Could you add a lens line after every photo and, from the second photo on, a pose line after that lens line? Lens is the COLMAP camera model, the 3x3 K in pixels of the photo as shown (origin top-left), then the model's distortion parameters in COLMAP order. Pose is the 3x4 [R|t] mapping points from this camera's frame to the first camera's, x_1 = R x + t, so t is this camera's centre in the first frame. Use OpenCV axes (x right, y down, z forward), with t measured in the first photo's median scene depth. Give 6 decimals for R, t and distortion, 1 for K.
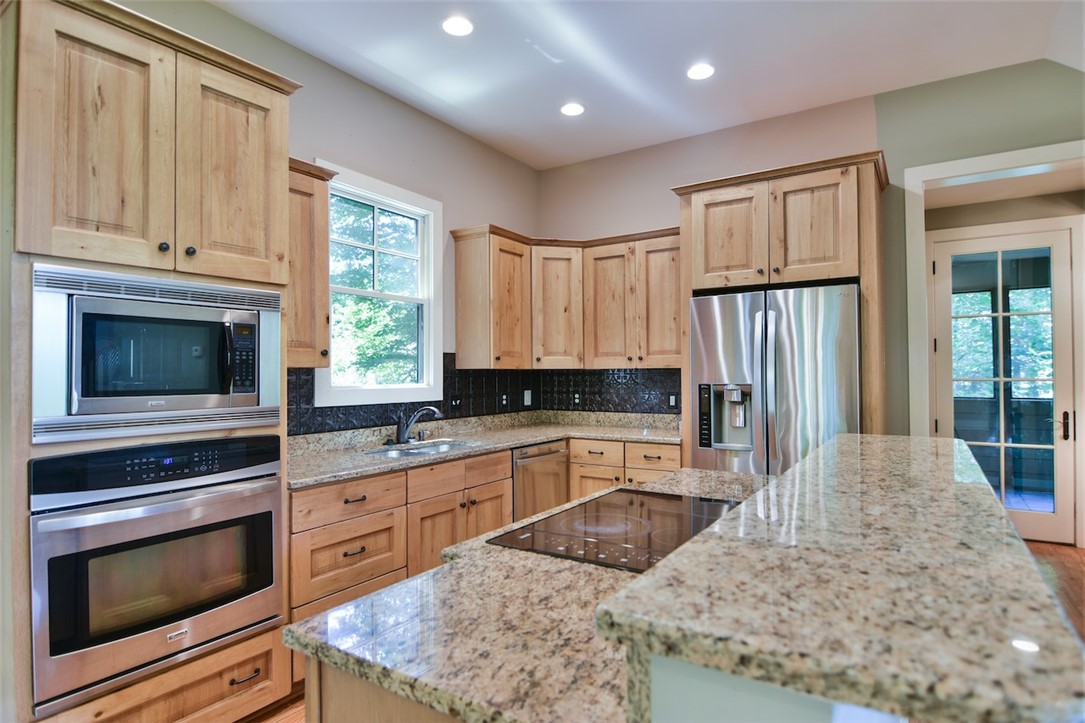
lens RADIAL K [[579.0, 0, 542.5], [0, 579.0, 361.5], [0, 0, 1]] dist [-0.006682, -0.001324]
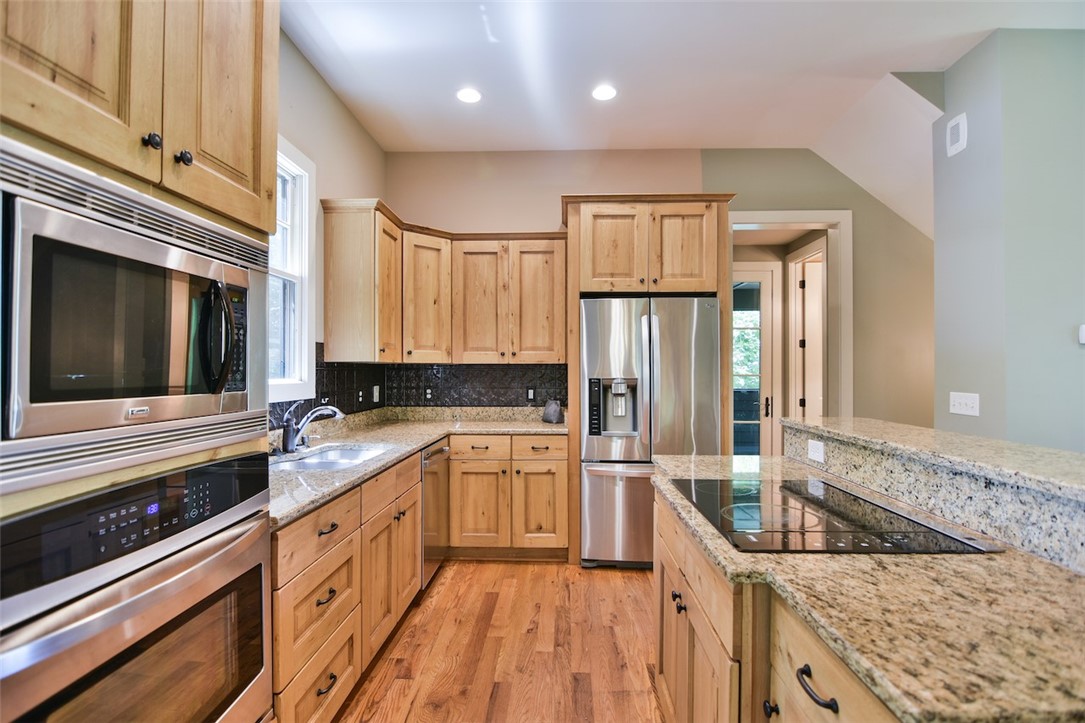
lens RADIAL K [[528.6, 0, 547.3], [0, 528.6, 365.7], [0, 0, 1]] dist [-0.004873, -0.010537]
pose [[0.856861, 0.010934, 0.515431, -0.298047], [-0.017043, 0.999829, 0.007123, 0.008667], [-0.515265, -0.014888, 0.856902, 0.174326]]
